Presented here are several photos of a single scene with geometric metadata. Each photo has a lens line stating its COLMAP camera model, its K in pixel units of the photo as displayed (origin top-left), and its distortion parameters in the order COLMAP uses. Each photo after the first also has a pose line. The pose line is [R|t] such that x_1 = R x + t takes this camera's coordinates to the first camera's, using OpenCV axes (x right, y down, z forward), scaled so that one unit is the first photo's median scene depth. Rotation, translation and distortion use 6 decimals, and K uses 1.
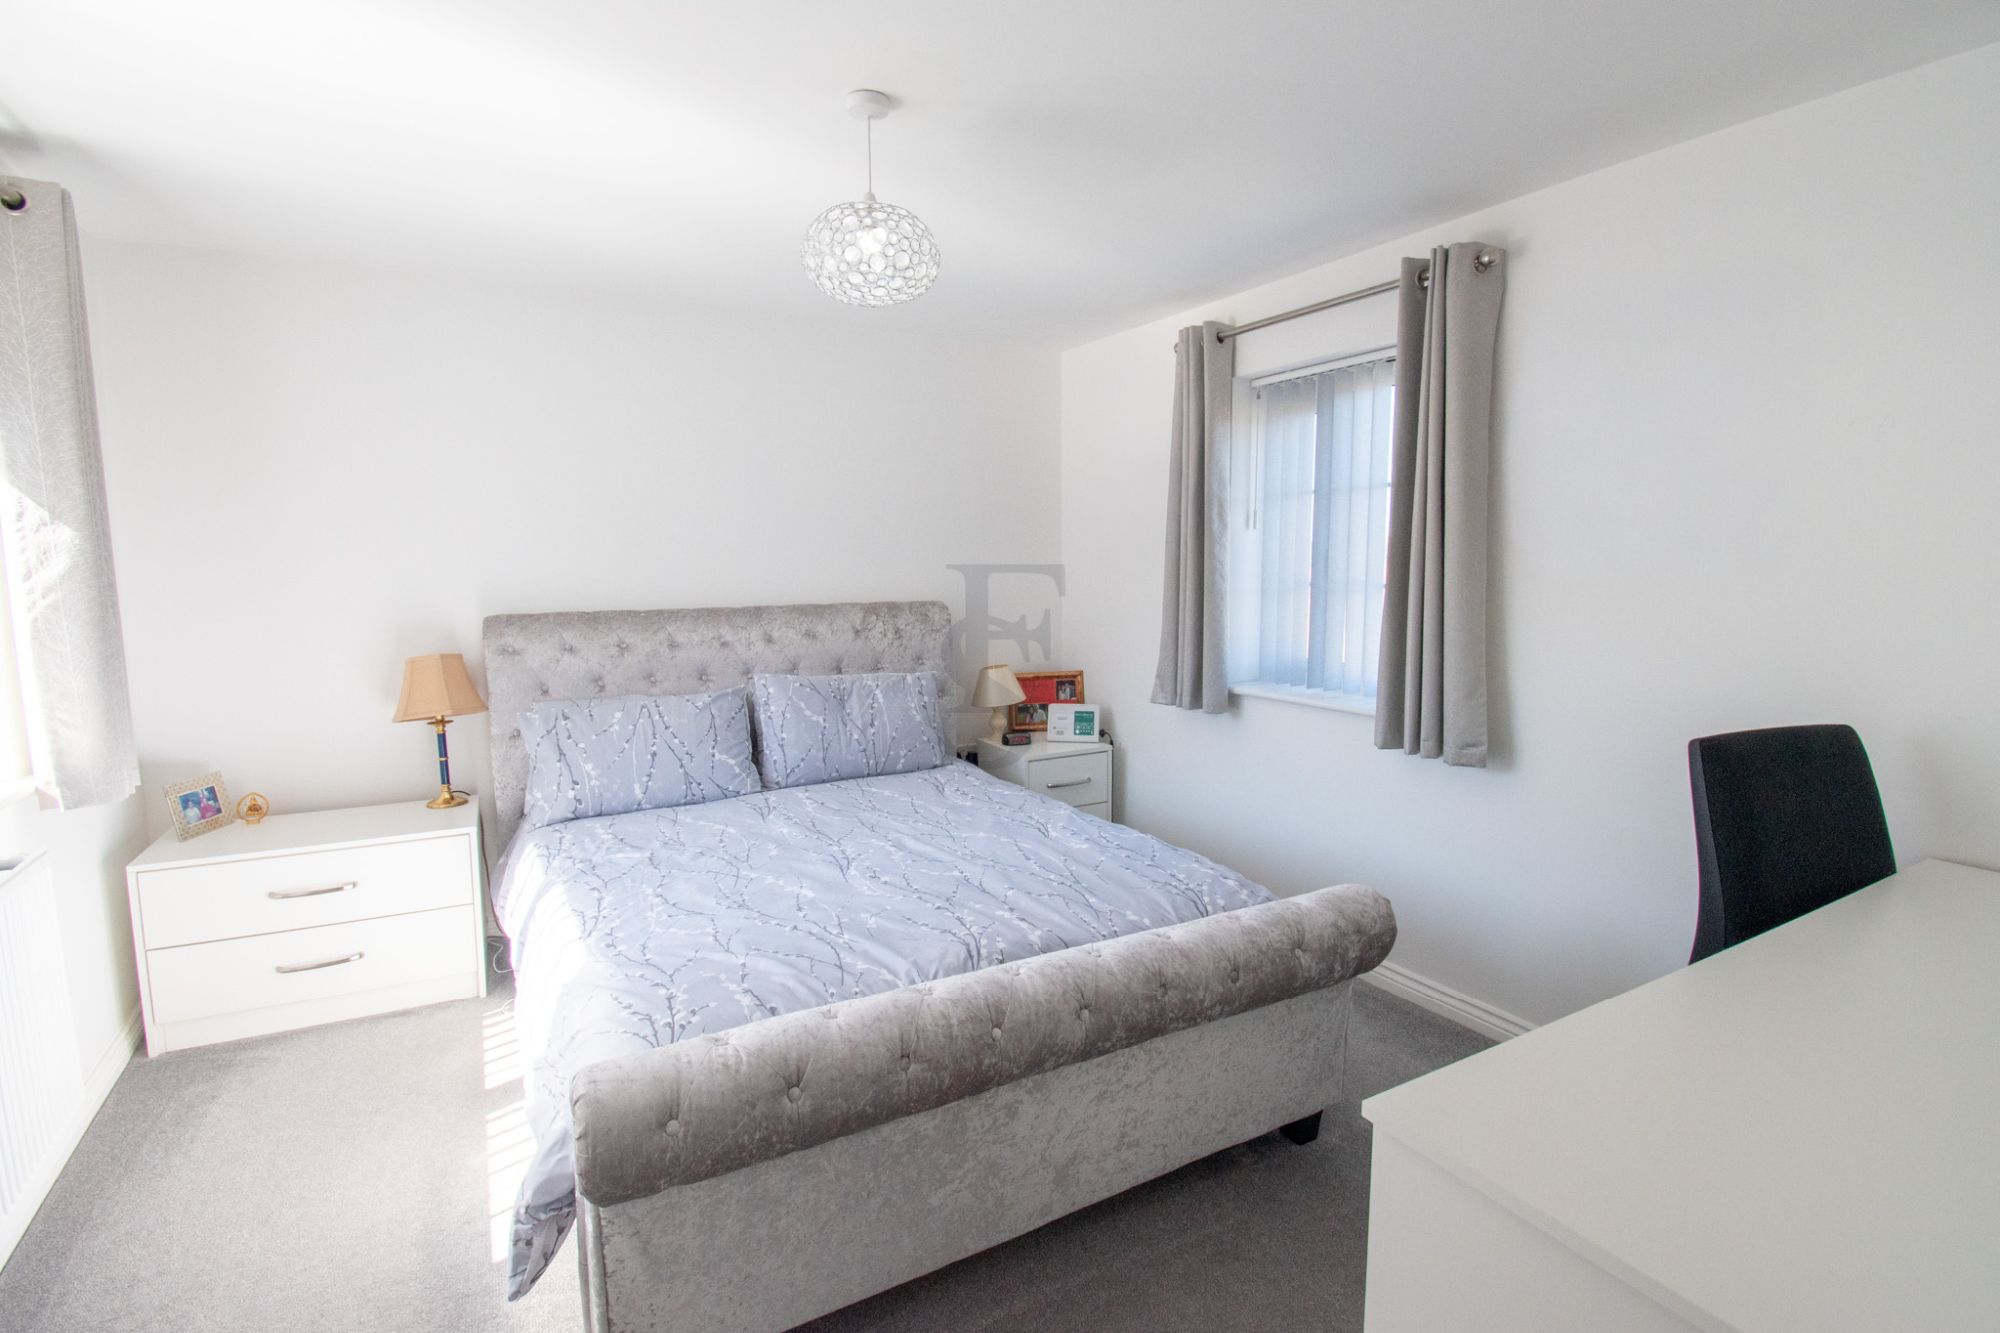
lens RADIAL K [[978.6, 0, 1049.2], [0, 978.6, 660.4], [0, 0, 1]] dist [-0.000403, -0.014137]
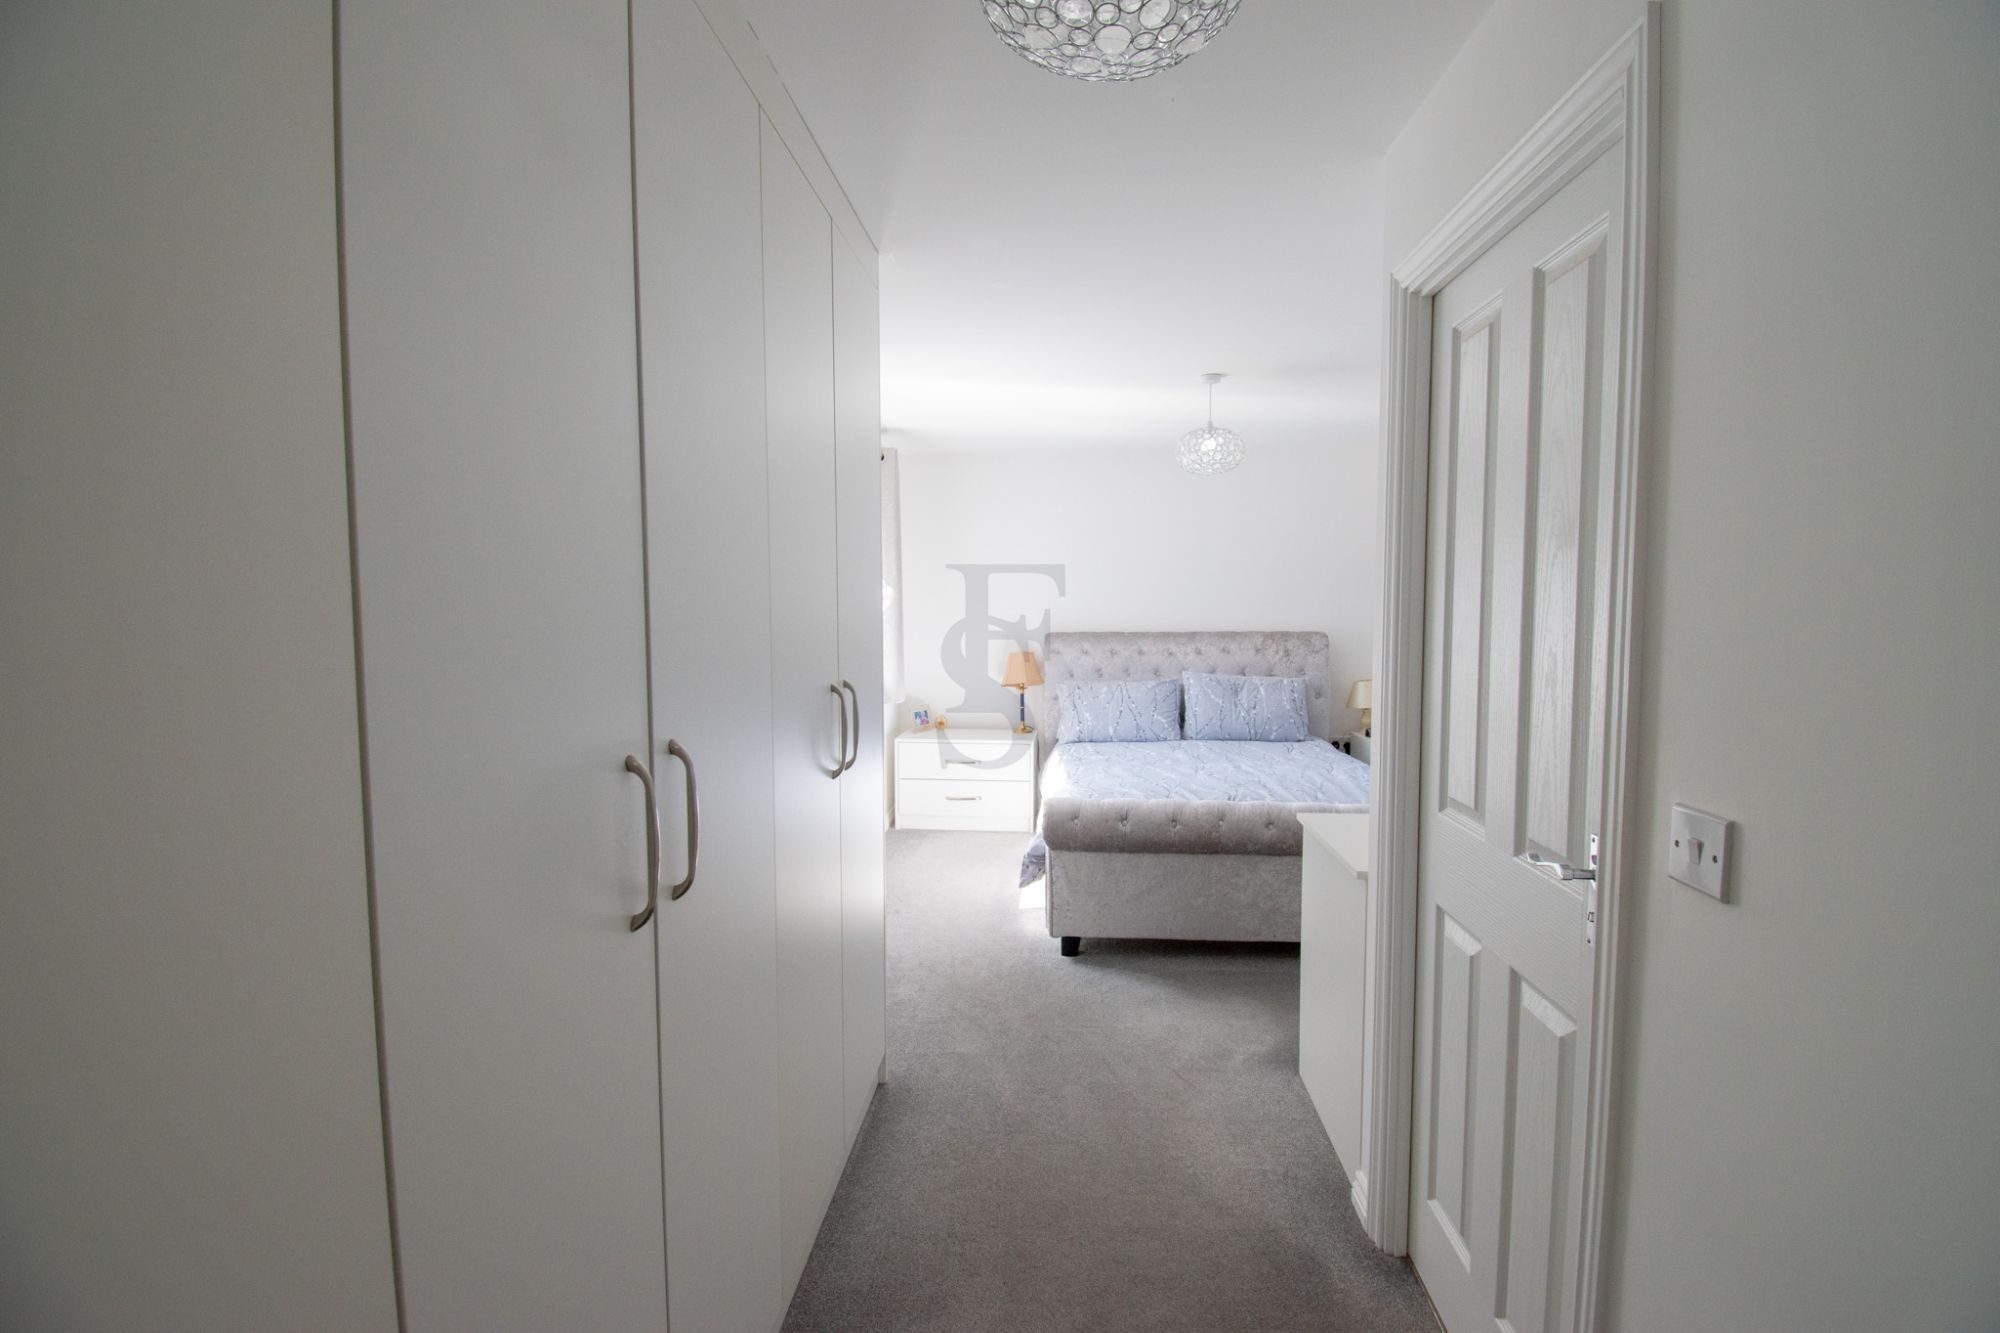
lens RADIAL K [[899.7, 0, 1008.8], [0, 899.7, 659.6], [0, 0, 1]] dist [0.000179, -0.000332]
pose [[0.827088, 0.036897, -0.560860, 0.319918], [-0.058991, 0.998030, -0.021337, 0.045338], [0.558968, 0.050733, 0.827635, -0.443914]]
